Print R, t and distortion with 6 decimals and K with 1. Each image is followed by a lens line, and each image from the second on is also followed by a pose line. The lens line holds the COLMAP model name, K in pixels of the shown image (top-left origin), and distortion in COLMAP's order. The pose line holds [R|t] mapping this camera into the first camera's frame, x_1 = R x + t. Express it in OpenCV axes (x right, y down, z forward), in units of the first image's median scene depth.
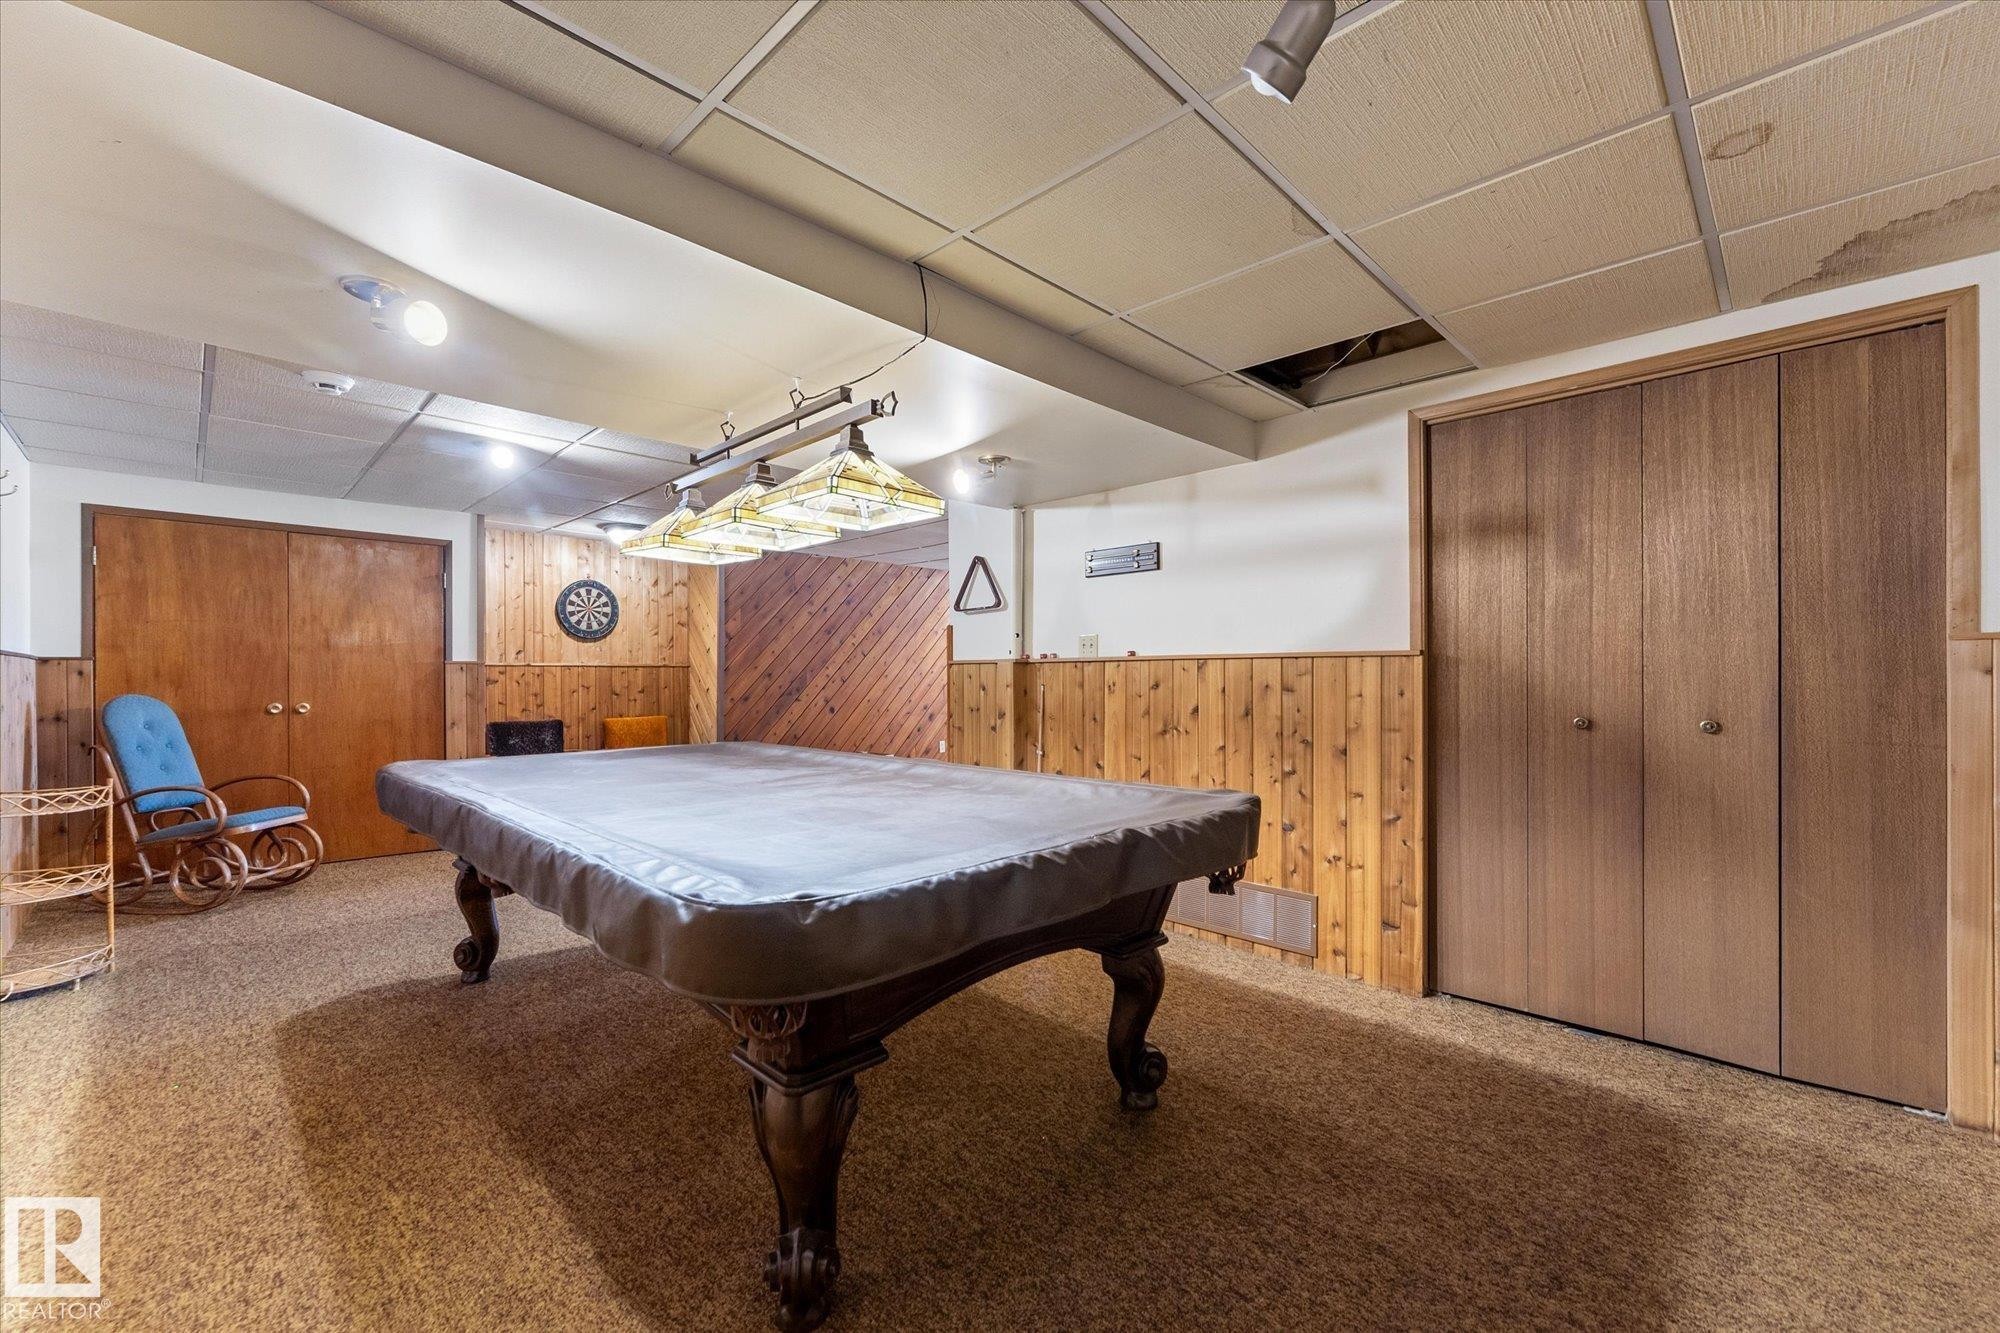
lens RADIAL K [[822.2, 0, 999.1], [0, 822.2, 678.5], [0, 0, 1]] dist [0.000152, 0.000001]
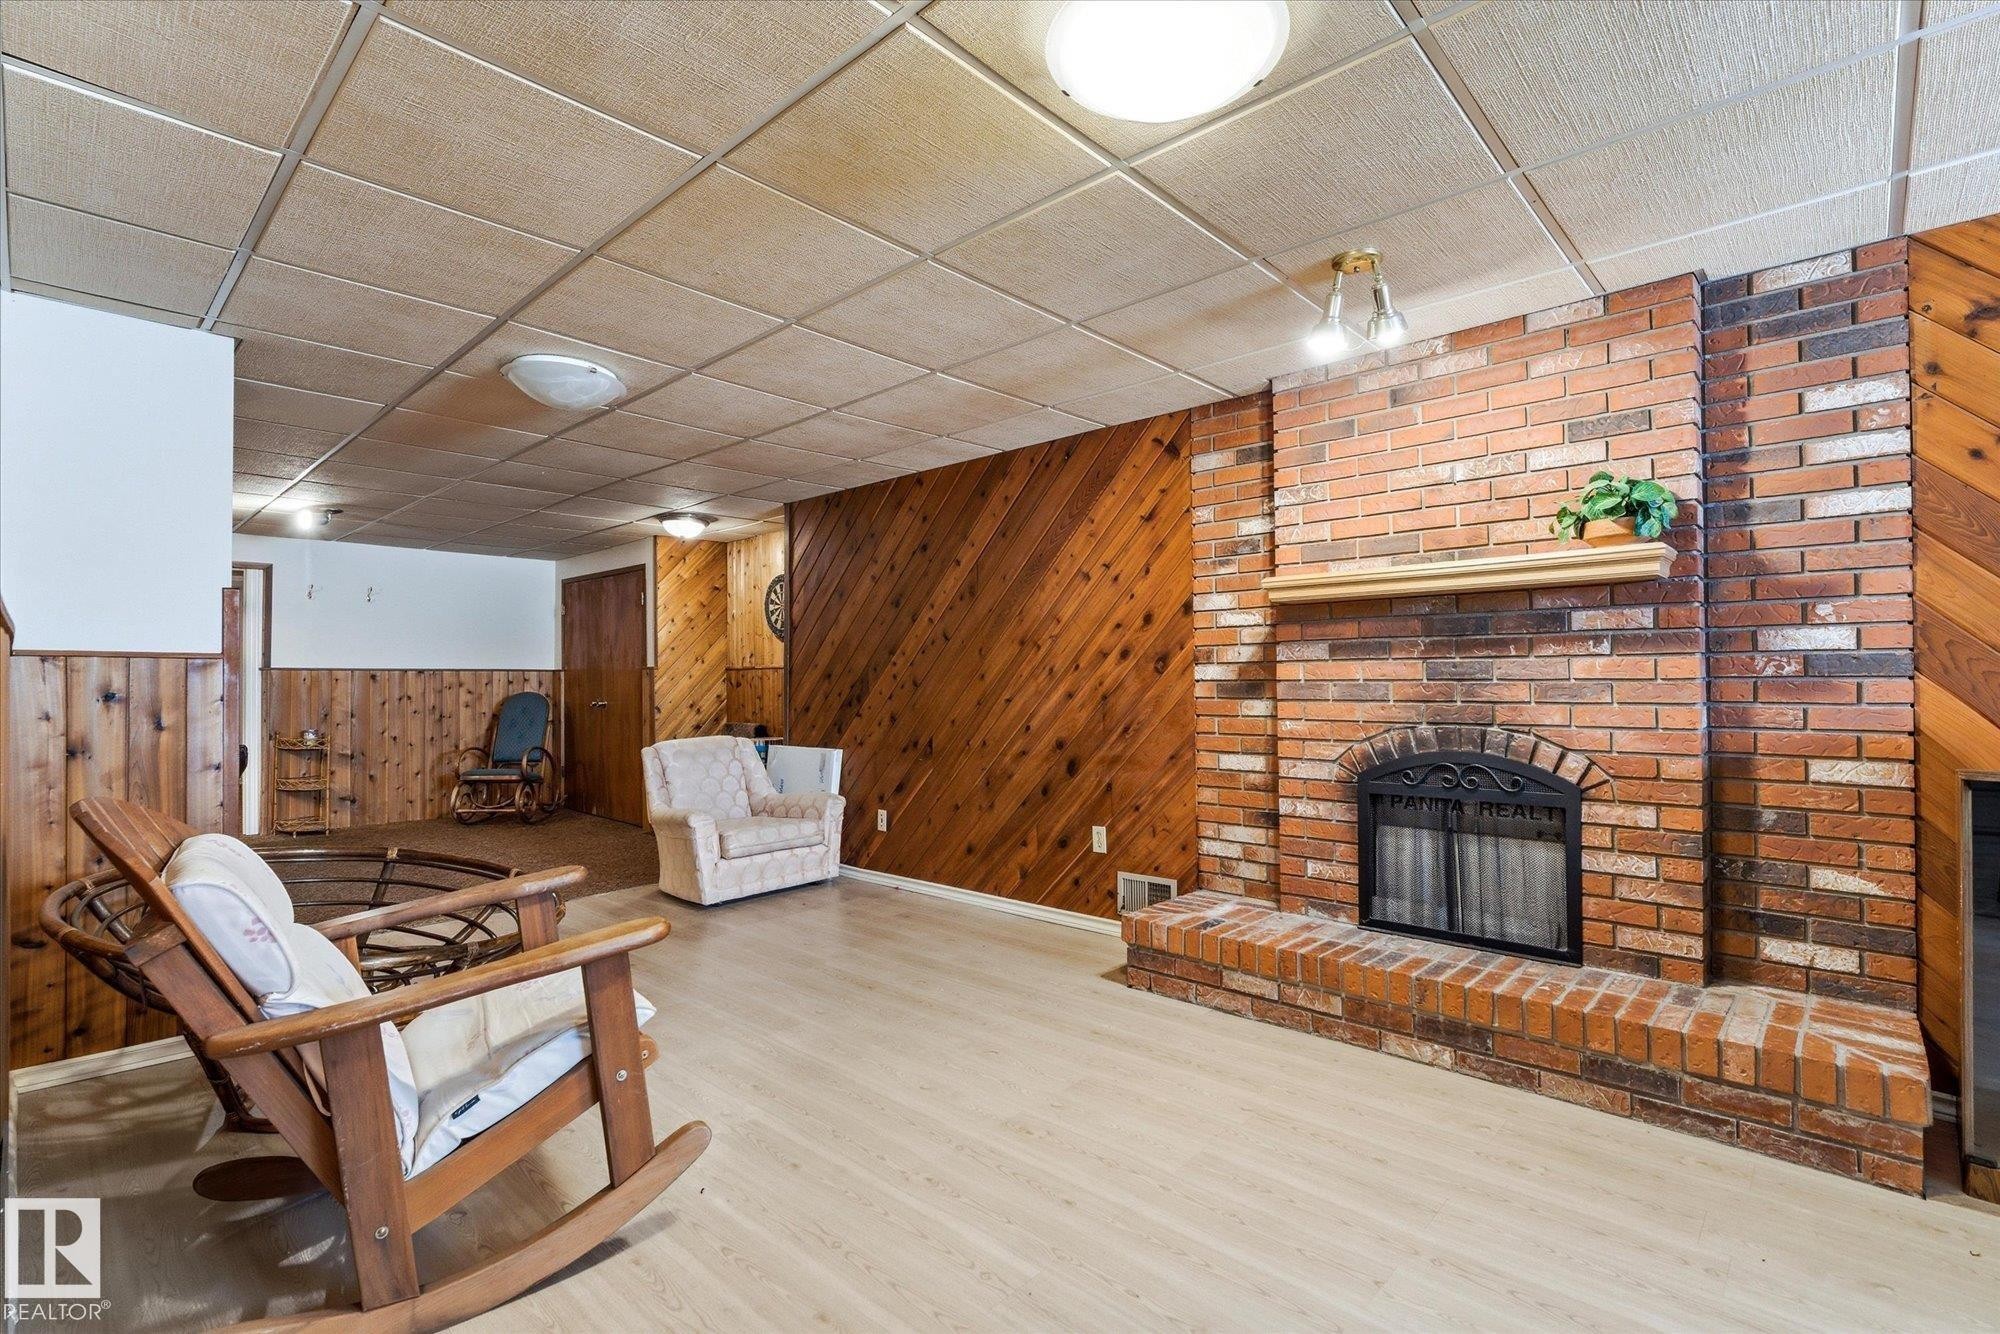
lens RADIAL K [[913.2, 0, 999.3], [0, 913.2, 670.3], [0, 0, 1]] dist [-0.000068, 0.000000]
pose [[0.024566, -0.007743, -0.999668, 0.476323], [0.007053, 0.999946, -0.007572, -0.002265], [0.999673, -0.006865, 0.024619, 1.087366]]
